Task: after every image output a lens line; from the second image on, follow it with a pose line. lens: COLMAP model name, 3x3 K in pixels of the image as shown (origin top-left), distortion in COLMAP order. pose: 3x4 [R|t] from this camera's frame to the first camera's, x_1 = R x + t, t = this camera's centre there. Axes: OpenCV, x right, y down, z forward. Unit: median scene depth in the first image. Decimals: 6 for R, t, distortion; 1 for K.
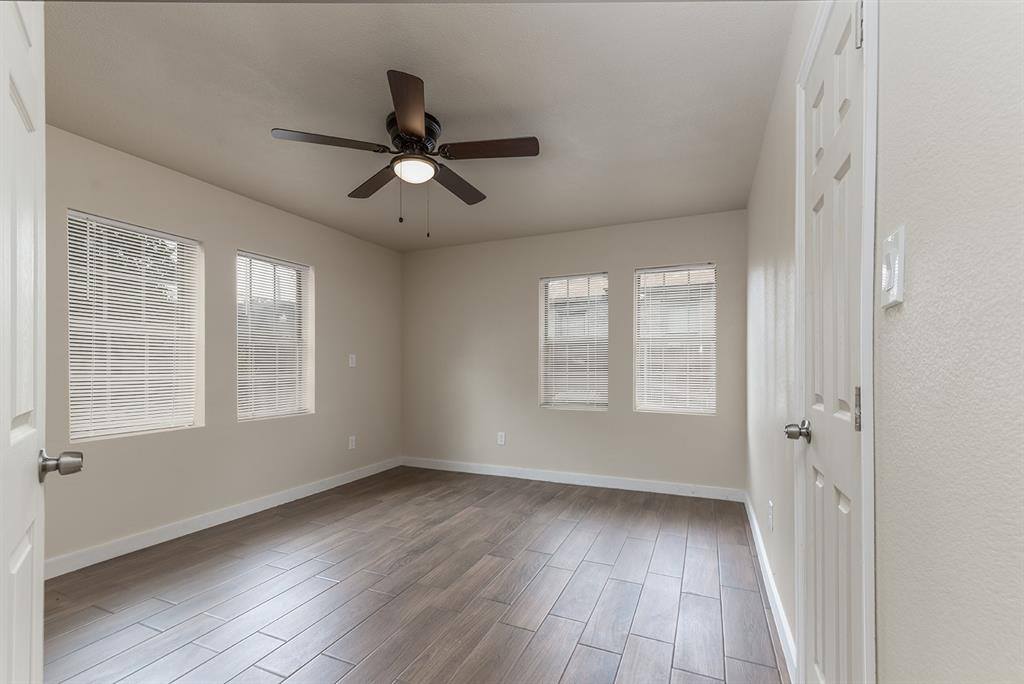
lens RADIAL K [[447.6, 0, 512.5], [0, 447.6, 364.9], [0, 0, 1]] dist [0.000135, 0.000018]
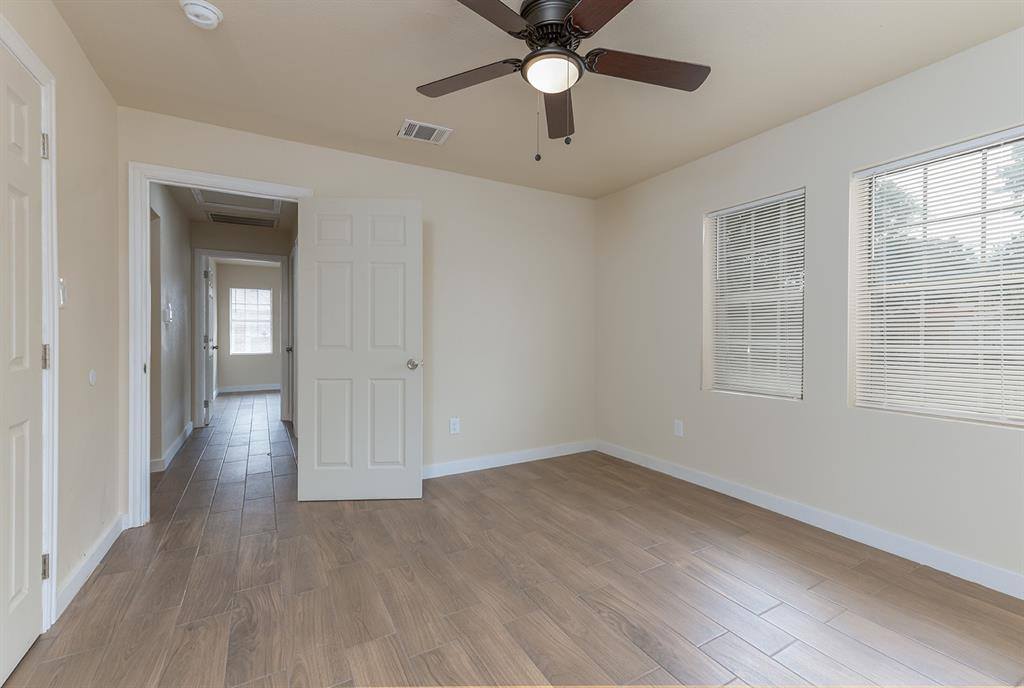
lens RADIAL K [[441.1, 0, 513.0], [0, 441.1, 334.5], [0, 0, 1]] dist [0.001865, 0.000140]
pose [[-0.595767, 0.004400, -0.803146, 0.405773], [0.003674, 0.999989, 0.002753, 0.005187], [0.803149, -0.001311, -0.595777, 1.347268]]
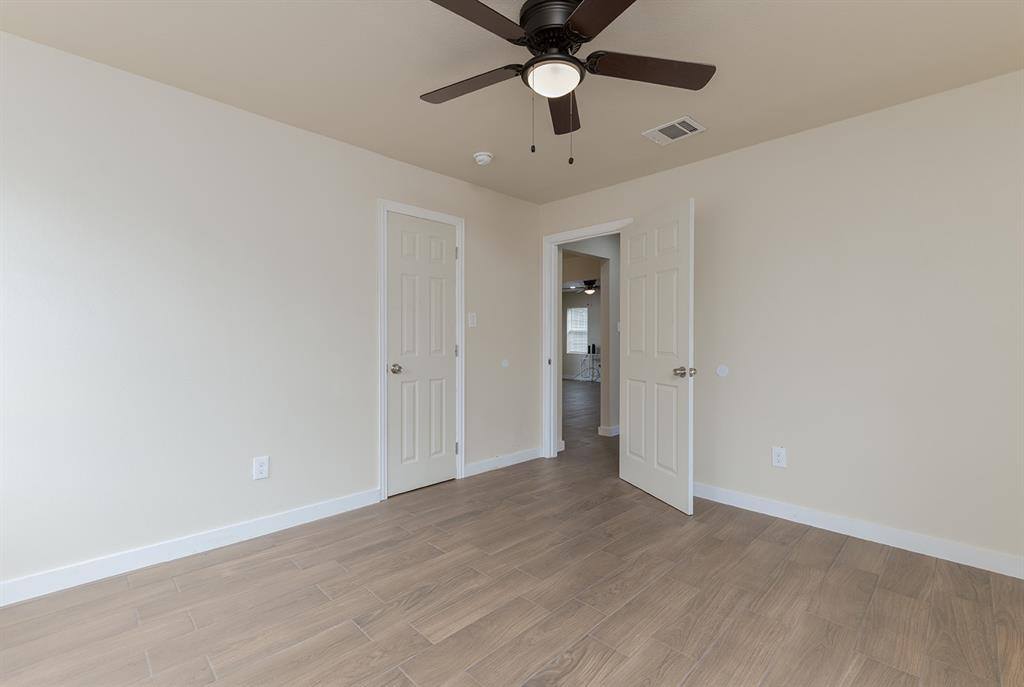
lens RADIAL K [[442.3, 0, 512.0], [0, 442.3, 343.5], [0, 0, 1]] dist [0.001564, 0.000283]
pose [[-0.930843, -0.003534, 0.365403, -0.411285], [-0.002865, 0.999993, 0.002372, 0.011909], [-0.365409, 0.001161, -0.930846, 1.656491]]
